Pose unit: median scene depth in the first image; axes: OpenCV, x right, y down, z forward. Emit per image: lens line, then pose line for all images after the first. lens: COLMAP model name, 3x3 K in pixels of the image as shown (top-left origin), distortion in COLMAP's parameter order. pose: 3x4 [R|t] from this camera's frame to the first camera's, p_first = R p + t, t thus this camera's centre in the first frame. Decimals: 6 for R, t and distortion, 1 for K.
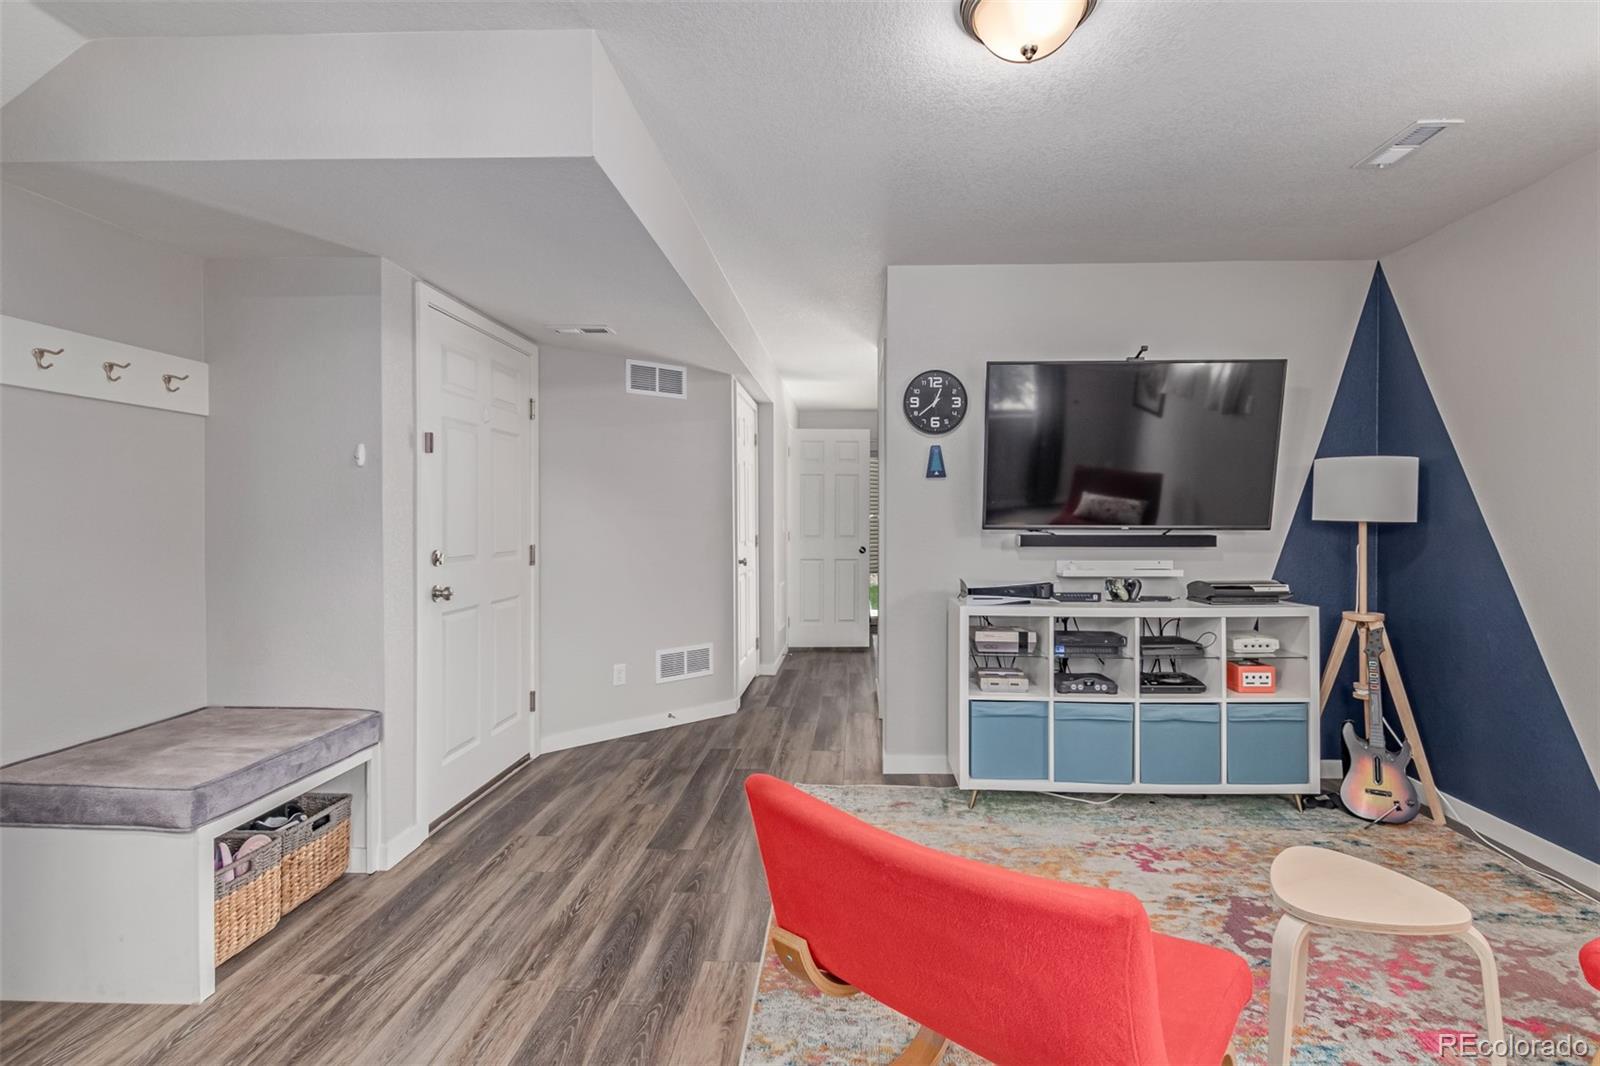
lens RADIAL K [[736.0, 0, 798.0], [0, 736.0, 533.3], [0, 0, 1]] dist [0.004668, -0.000789]
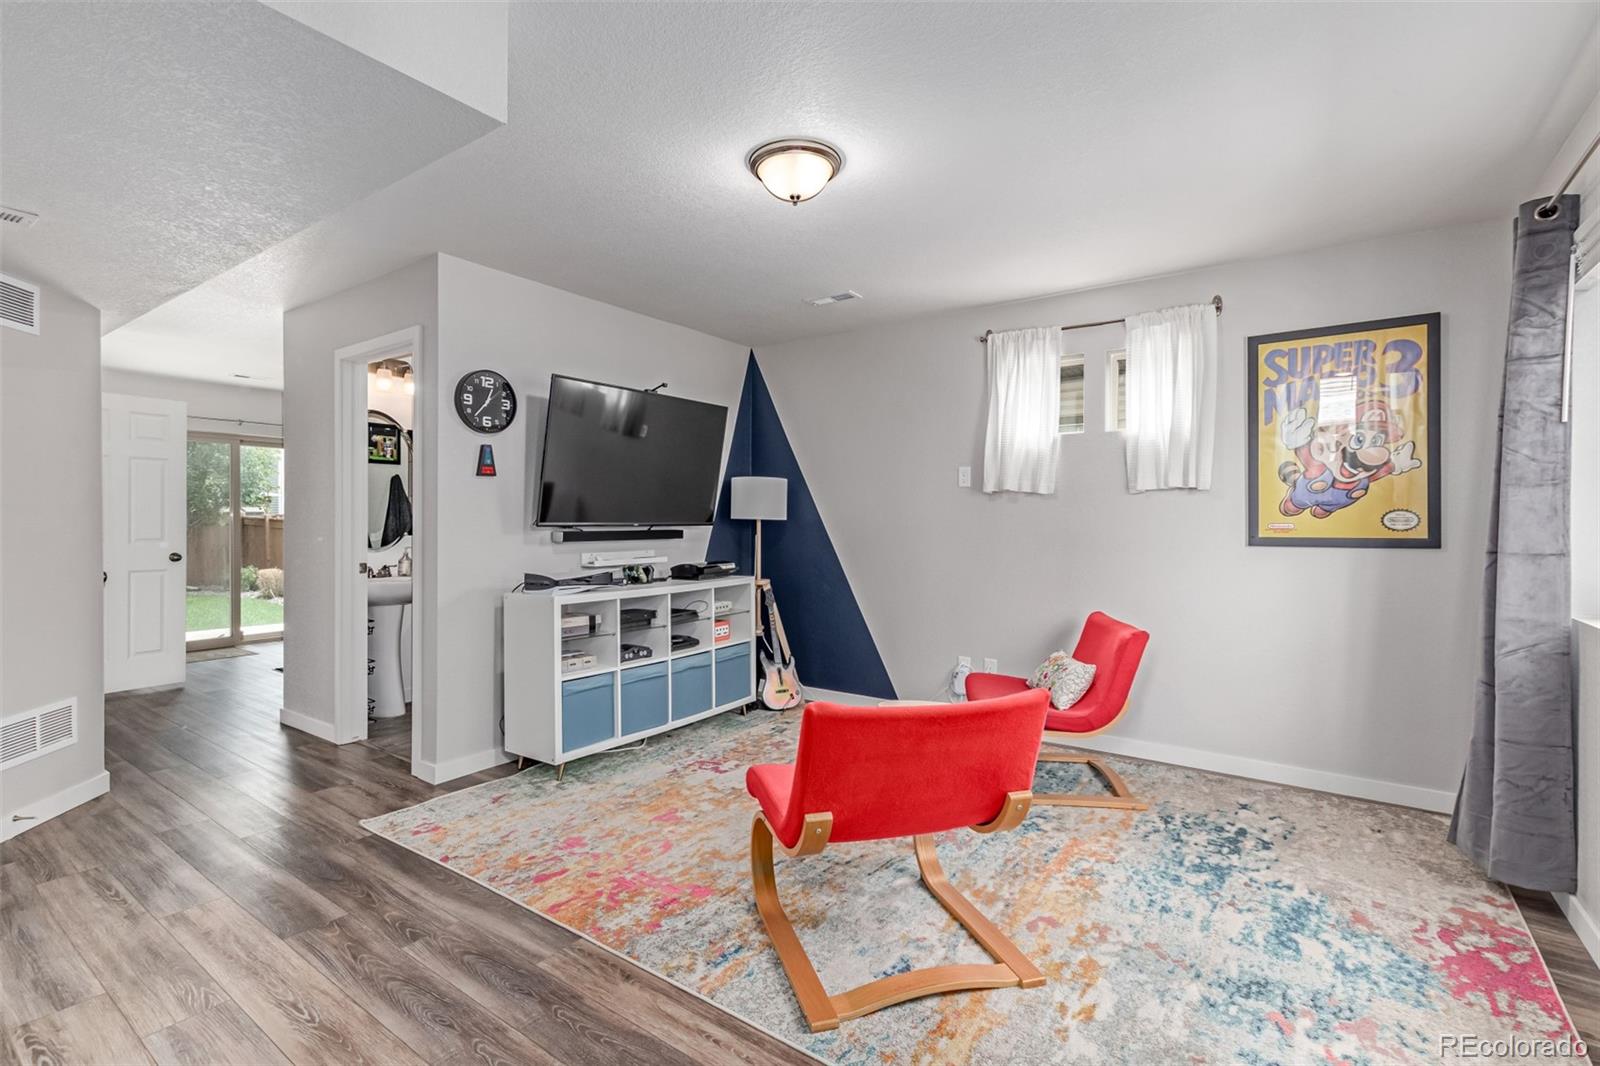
lens RADIAL K [[736.0, 0, 783.3], [0, 736.0, 531.0], [0, 0, 1]] dist [0.004668, -0.000789]
pose [[0.559950, -0.012280, 0.828436, -0.477852], [0.013467, 0.999893, 0.005719, -0.000376], [-0.828417, 0.007954, 0.560055, 0.106573]]
